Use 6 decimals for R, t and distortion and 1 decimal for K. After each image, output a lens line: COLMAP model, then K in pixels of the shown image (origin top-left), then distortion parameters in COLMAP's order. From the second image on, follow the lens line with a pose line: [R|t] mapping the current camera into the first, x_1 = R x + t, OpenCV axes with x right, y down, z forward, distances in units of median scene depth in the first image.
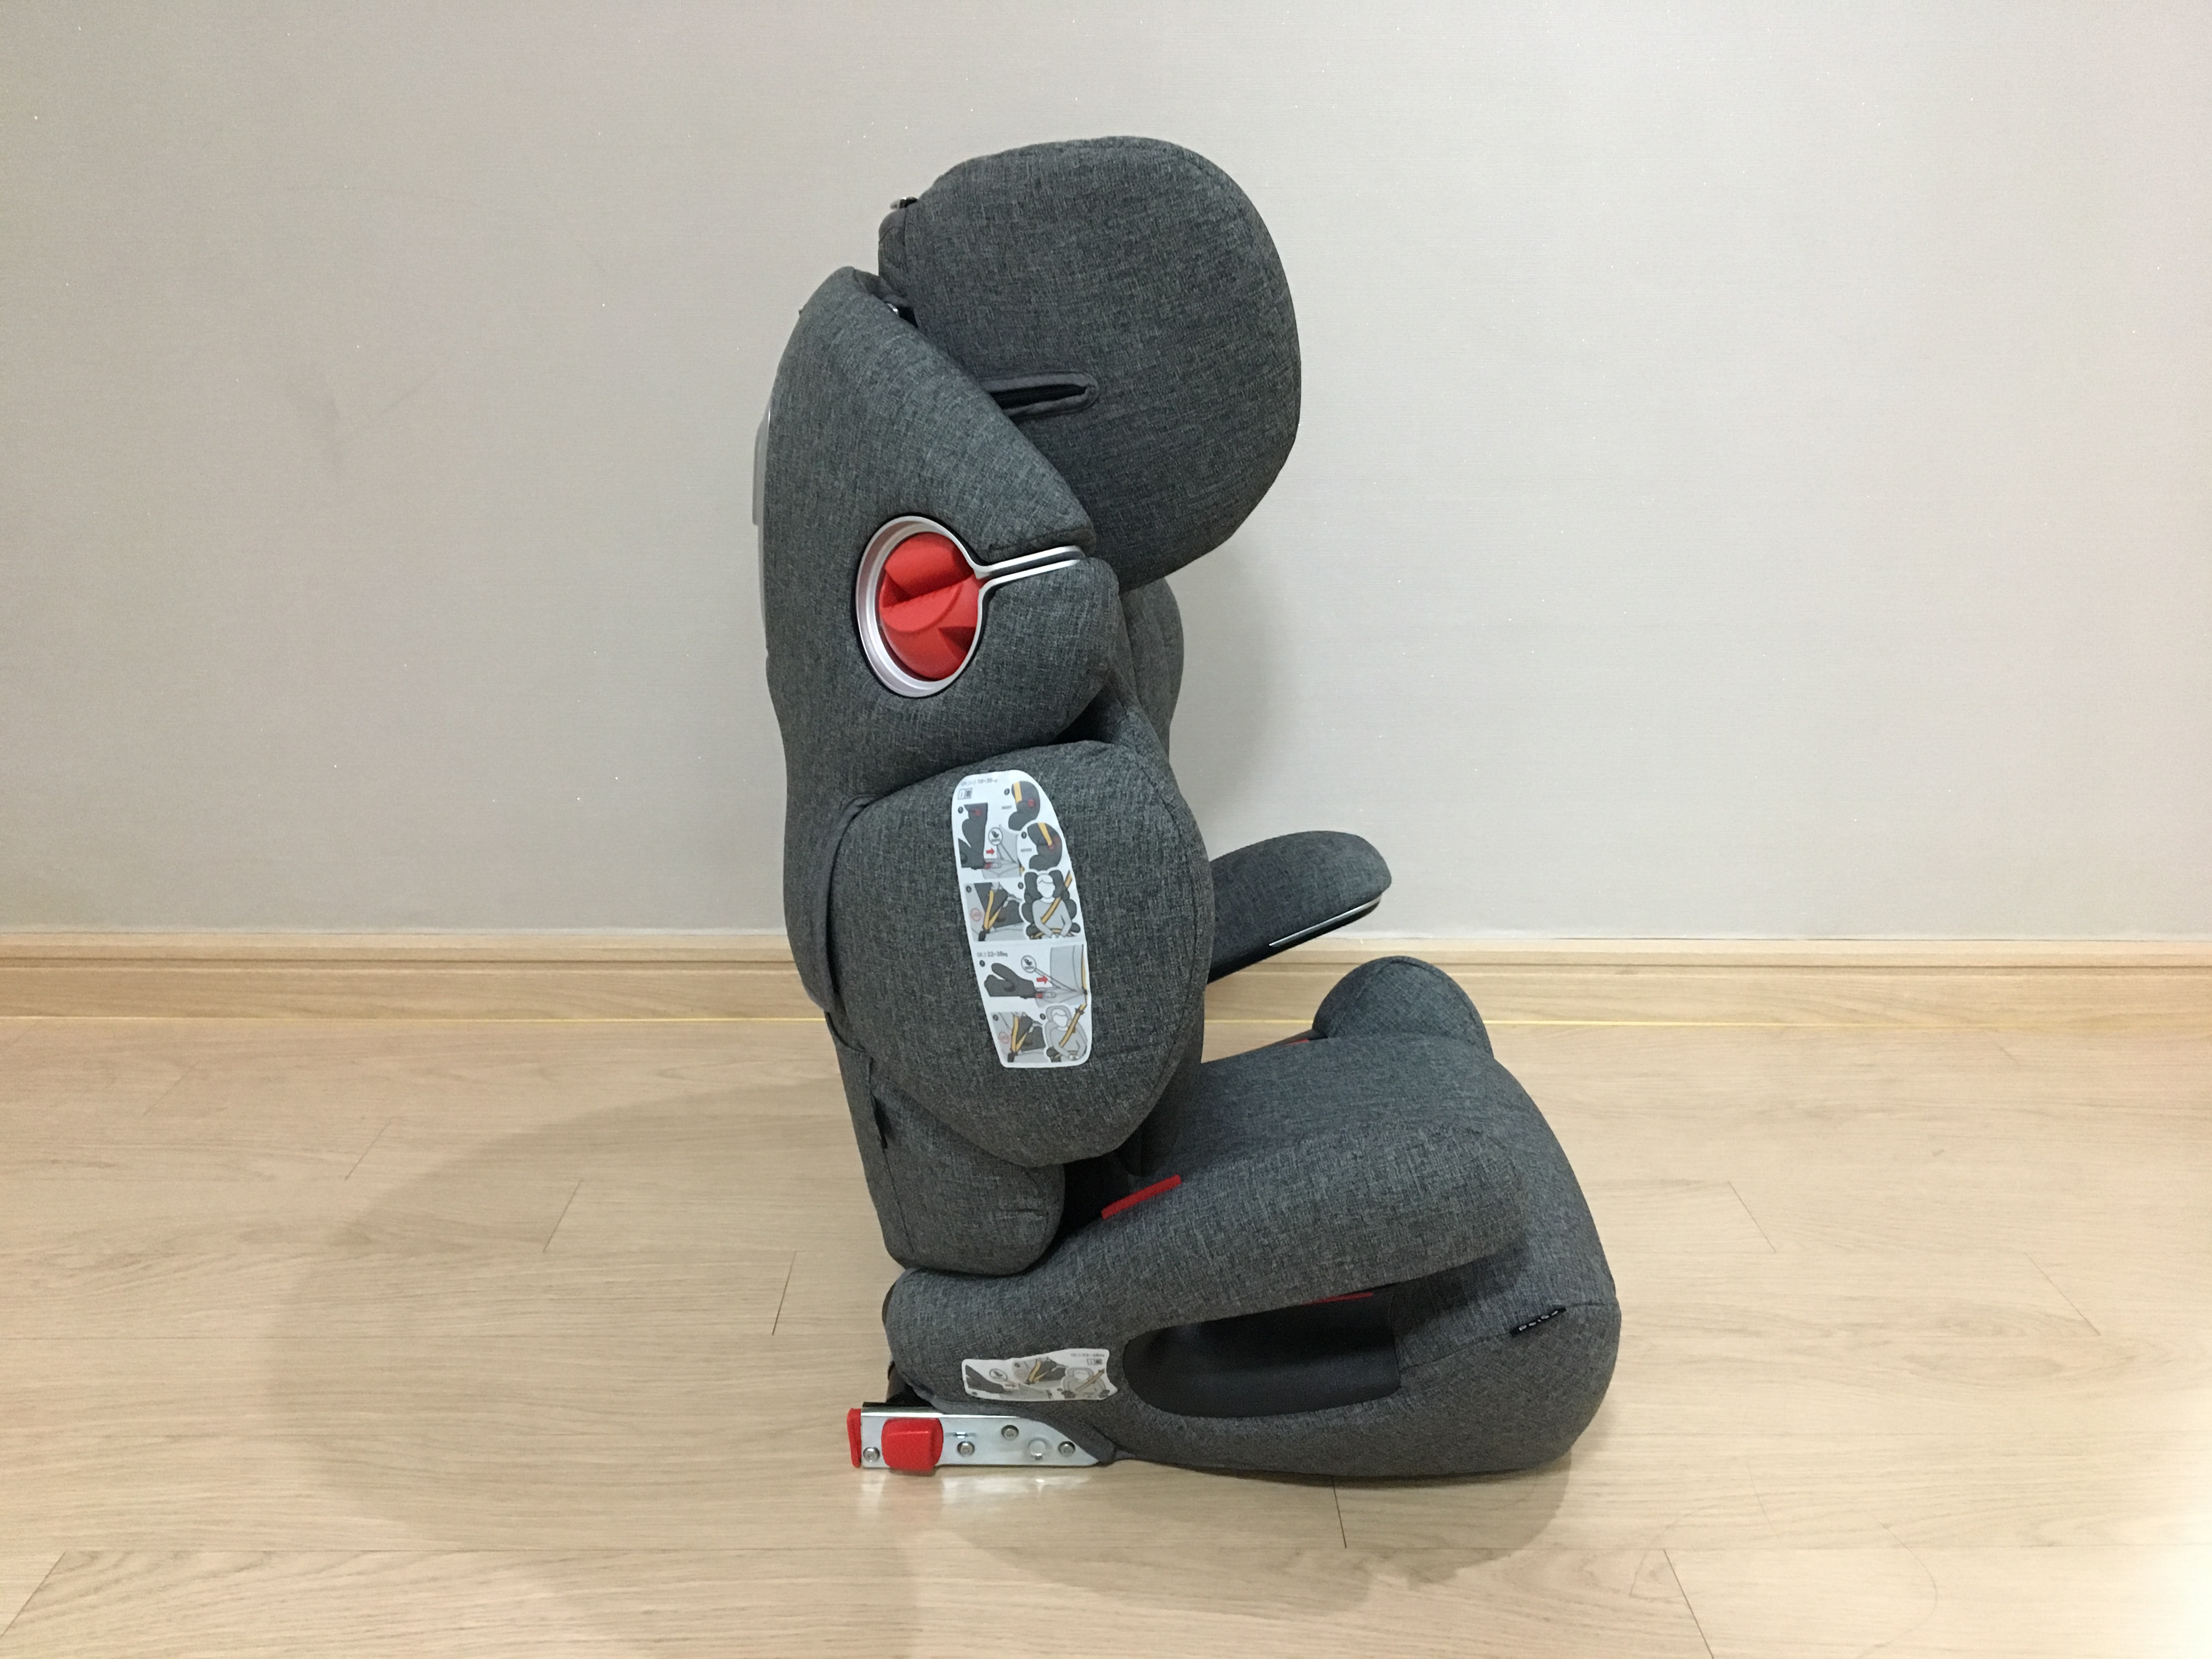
lens RADIAL K [[1896.5, 0, 1105.2], [0, 1896.5, 820.8], [0, 0, 1]] dist [0.054999, -0.077760]
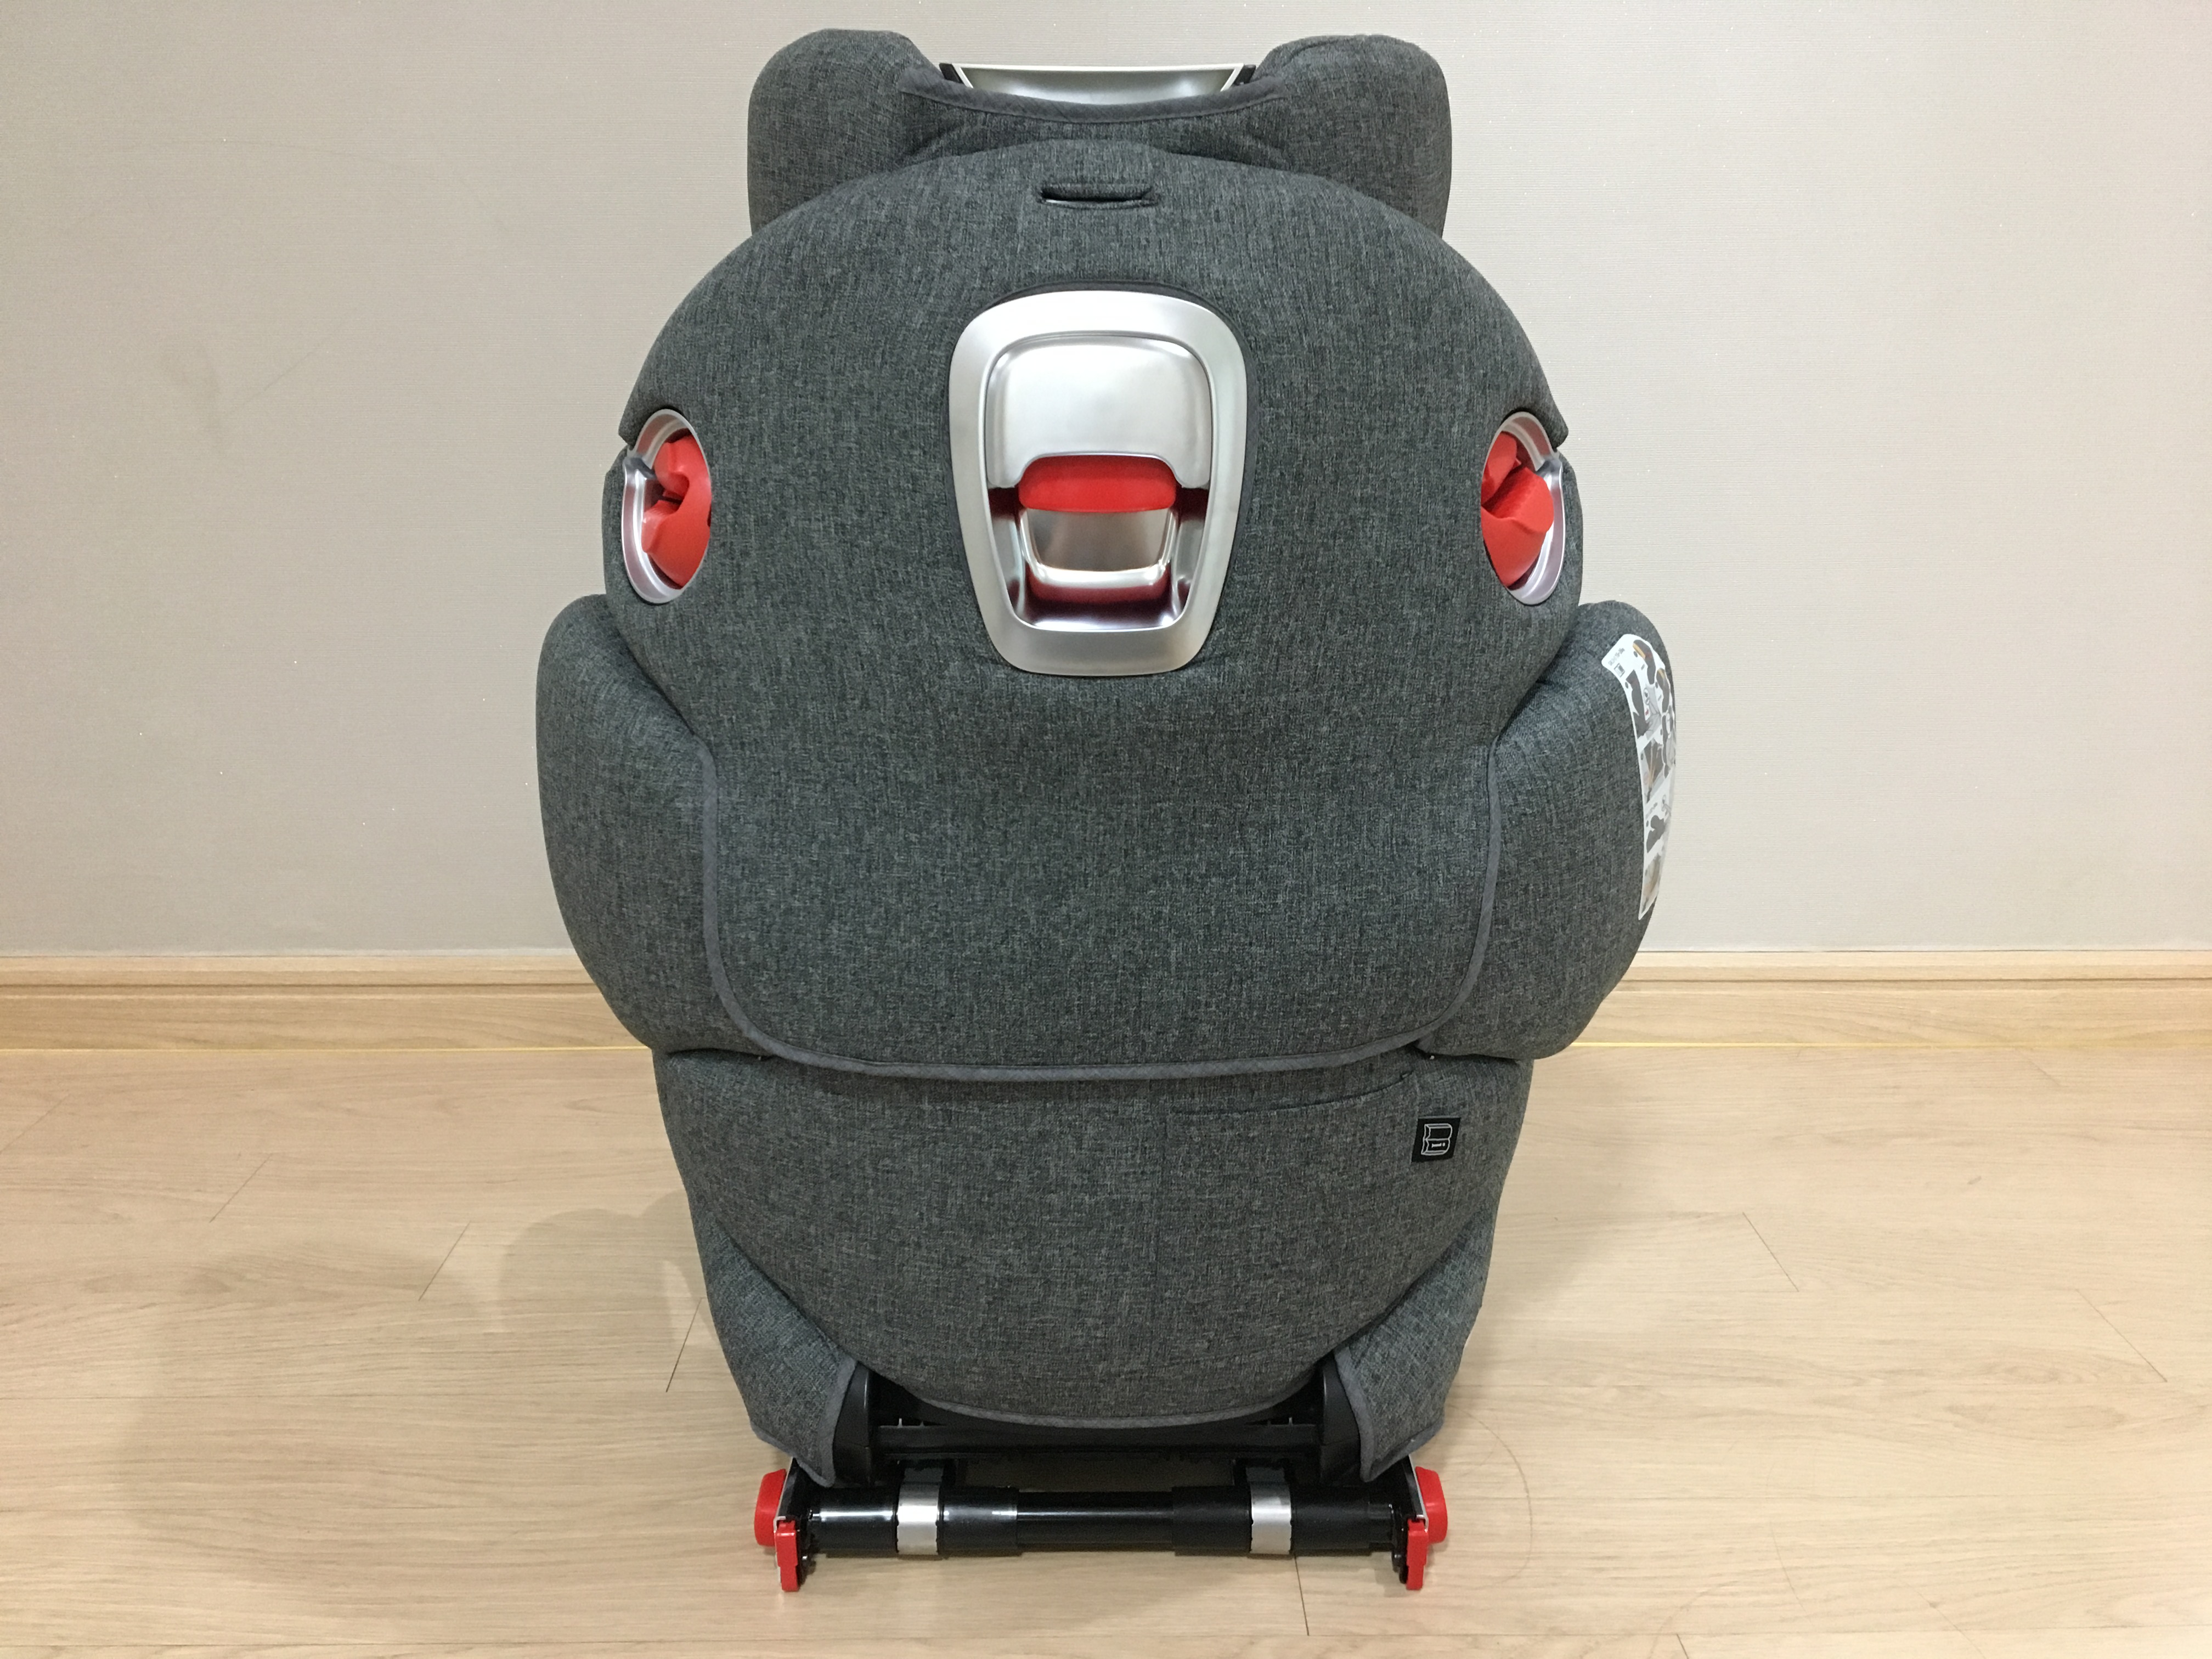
lens RADIAL K [[1896.5, 0, 1104.2], [0, 1896.5, 824.4], [0, 0, 1]] dist [0.054999, -0.077760]
pose [[0.999972, -0.007216, -0.002009, 0.032247], [0.007161, 0.999637, -0.025977, 0.031030], [0.002195, 0.025962, 0.999661, 0.108246]]
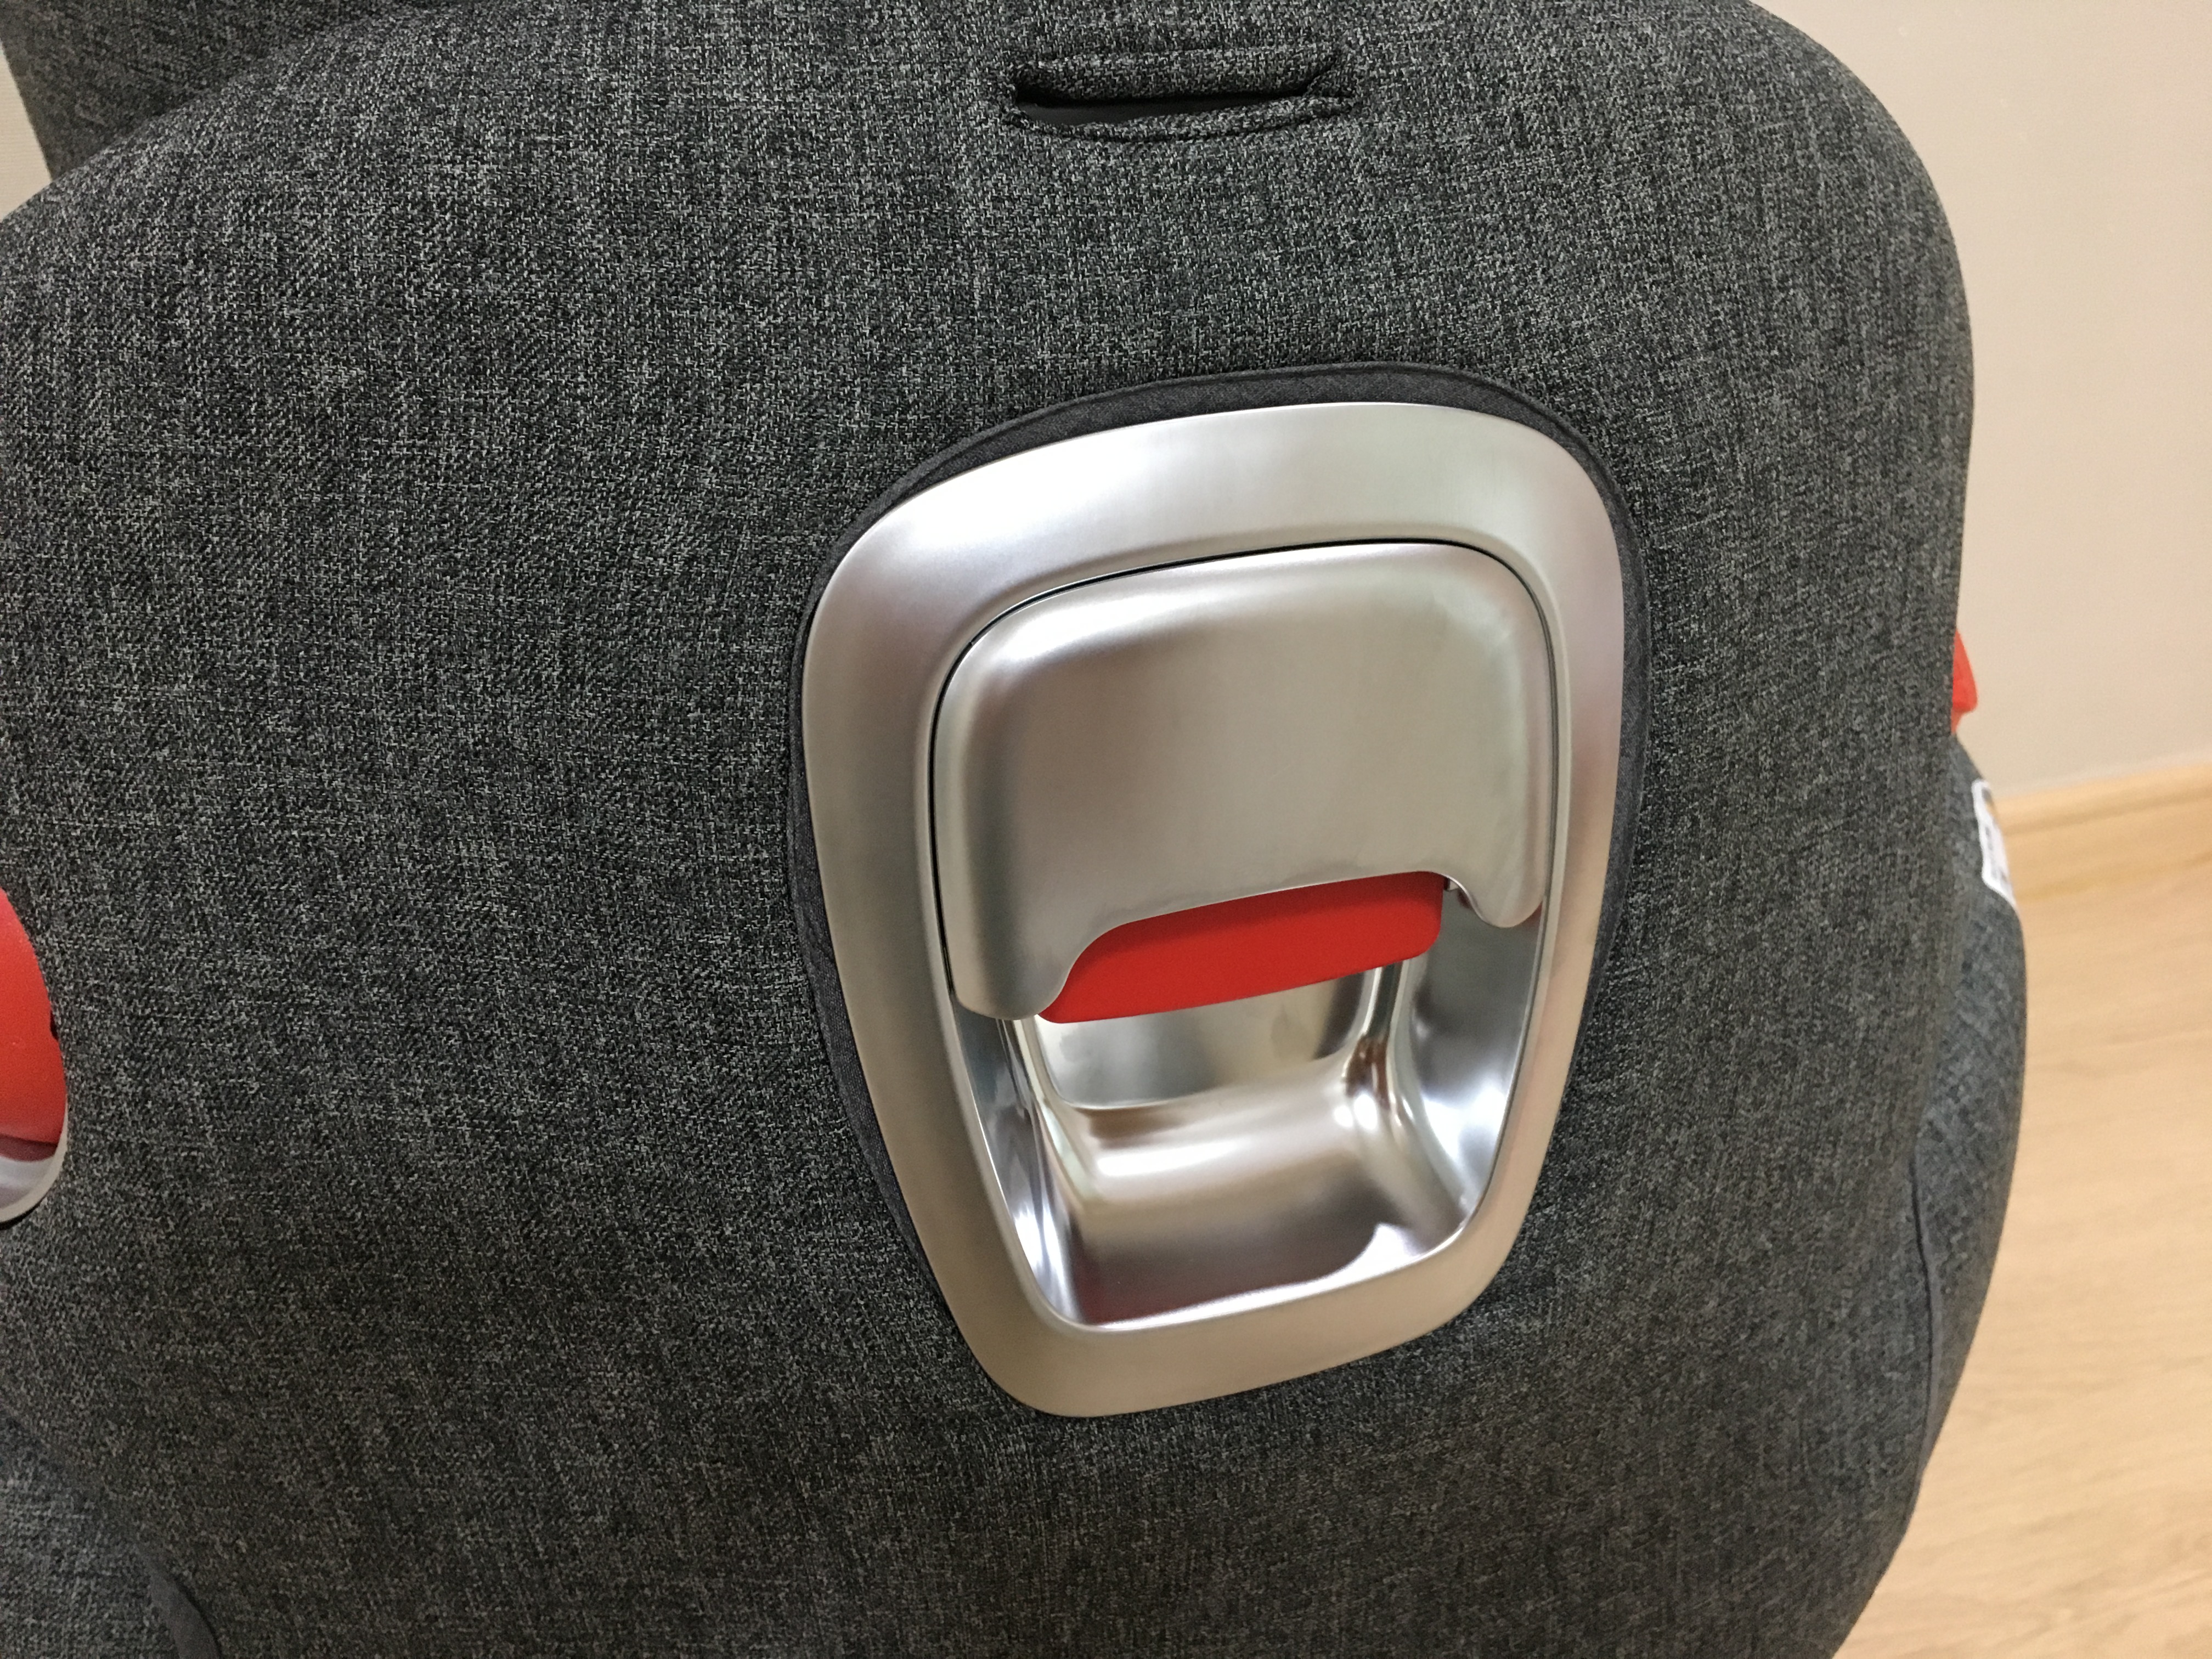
lens RADIAL K [[1896.5, 0, 1108.5], [0, 1896.5, 809.9], [0, 0, 1]] dist [0.054999, -0.077760]
pose [[0.956433, -0.158226, 0.245358, -0.083600], [0.116274, 0.977318, 0.177003, -0.272925], [-0.267799, -0.140763, 0.953137, 0.798976]]
